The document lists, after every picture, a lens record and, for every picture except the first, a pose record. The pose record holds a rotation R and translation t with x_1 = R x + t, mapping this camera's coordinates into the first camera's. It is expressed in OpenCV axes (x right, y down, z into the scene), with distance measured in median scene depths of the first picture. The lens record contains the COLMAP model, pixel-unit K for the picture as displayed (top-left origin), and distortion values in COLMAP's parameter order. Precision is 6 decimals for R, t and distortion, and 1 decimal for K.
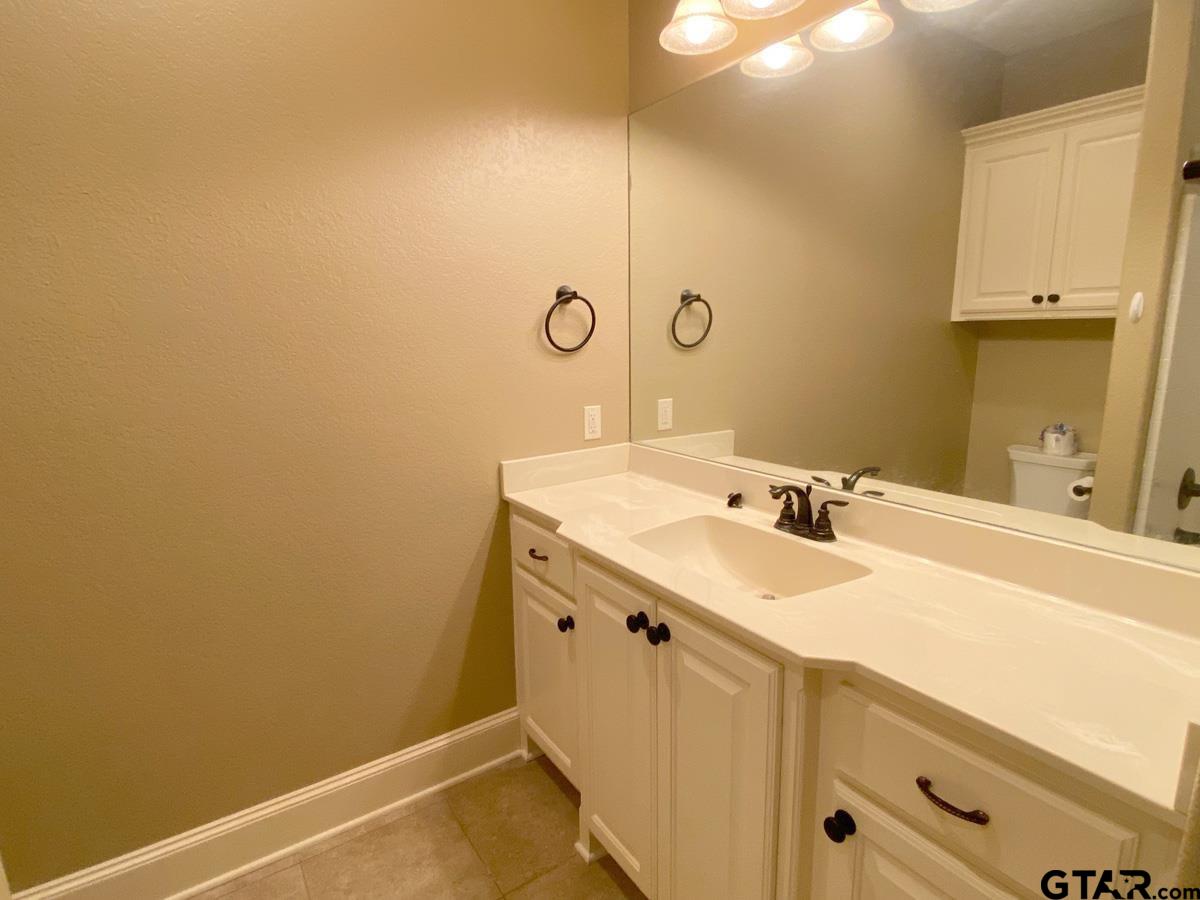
lens RADIAL K [[618.6, 0, 601.4], [0, 618.6, 447.4], [0, 0, 1]] dist [0.072141, -0.061287]
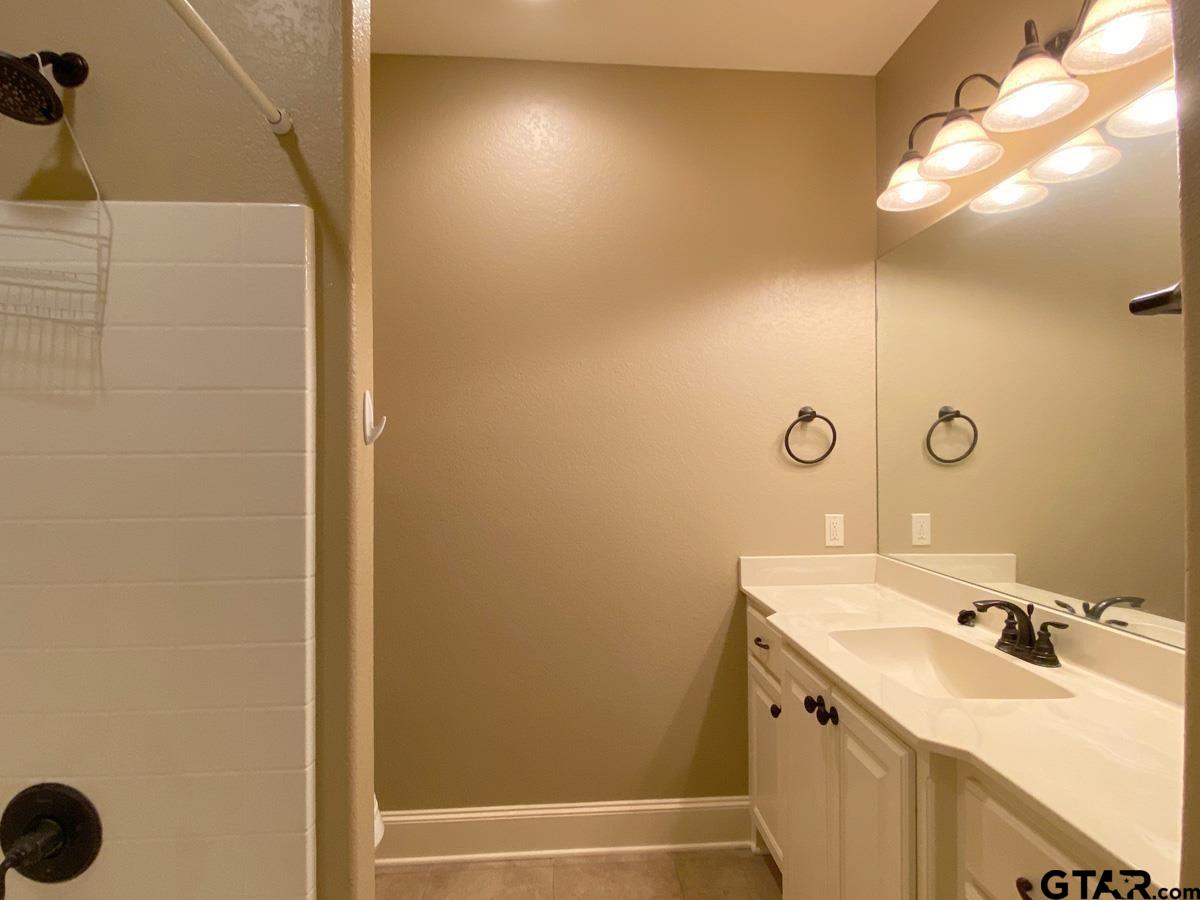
lens RADIAL K [[618.6, 0, 601.4], [0, 618.6, 447.4], [0, 0, 1]] dist [0.072141, -0.061287]
pose [[0.863249, 0.004315, -0.504760, 0.220059], [-0.099796, 0.981685, -0.162282, 0.041224], [0.494815, 0.190463, 0.847869, -0.159256]]
